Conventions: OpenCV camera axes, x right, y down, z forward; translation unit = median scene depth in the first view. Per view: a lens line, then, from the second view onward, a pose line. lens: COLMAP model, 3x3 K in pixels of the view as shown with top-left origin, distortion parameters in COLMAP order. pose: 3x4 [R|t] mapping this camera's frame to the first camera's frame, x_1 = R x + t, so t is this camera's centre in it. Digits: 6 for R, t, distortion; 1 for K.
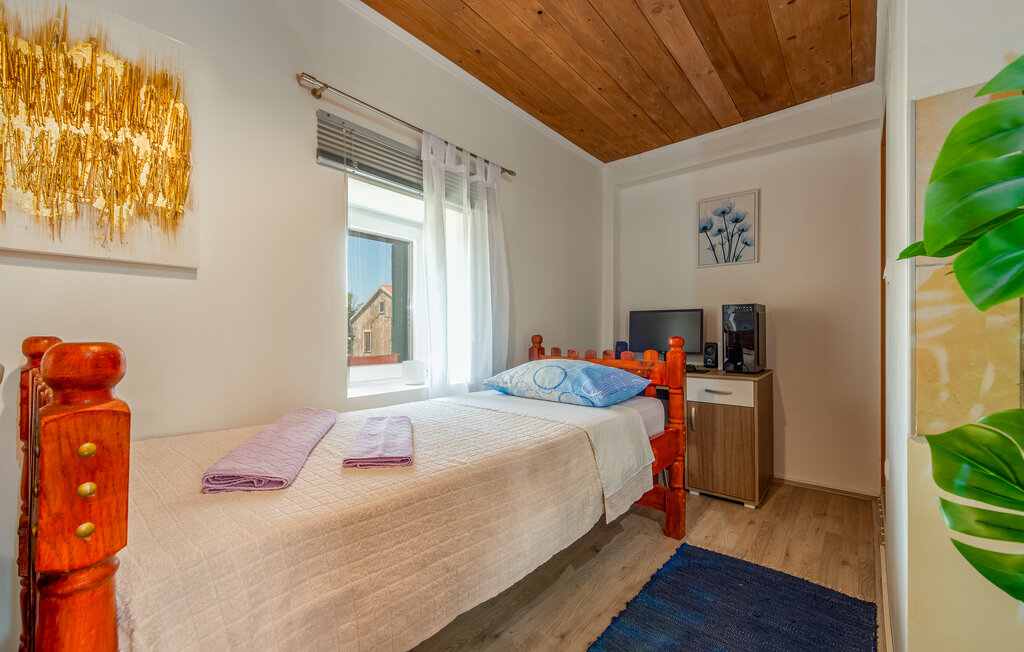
lens RADIAL K [[408.2, 0, 512.0], [0, 408.2, 326.0], [0, 0, 1]] dist [0.010234, -0.000041]
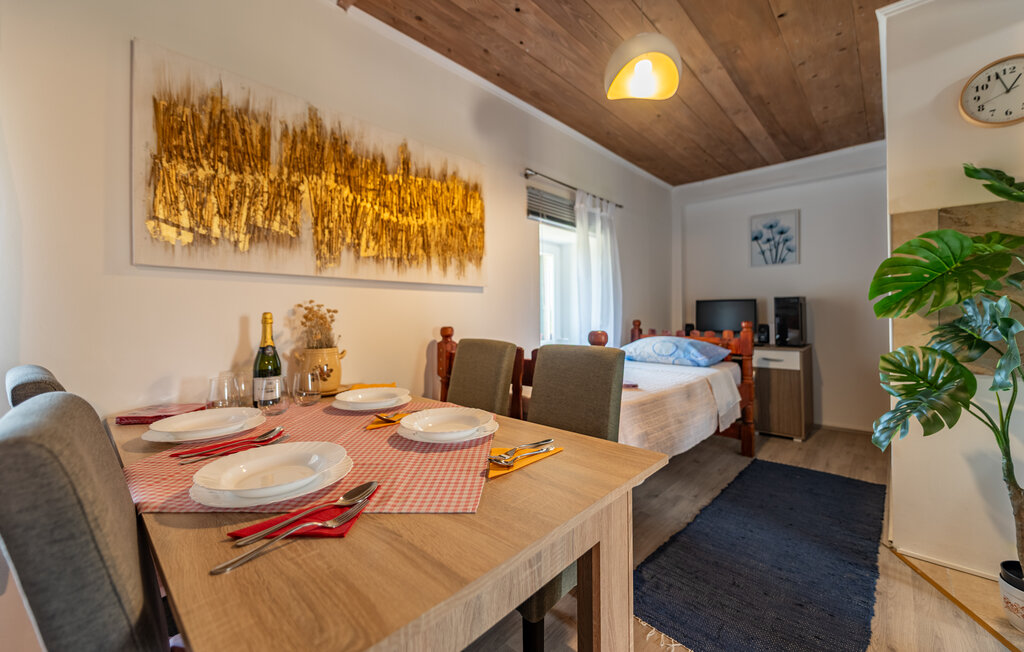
lens RADIAL K [[406.9, 0, 508.6], [0, 406.9, 305.2], [0, 0, 1]] dist [0.009062, 0.000216]
pose [[0.998820, -0.011347, -0.047215, -0.374405], [0.011186, 0.999931, -0.003668, -0.034010], [0.047253, 0.003136, 0.998878, -0.495871]]
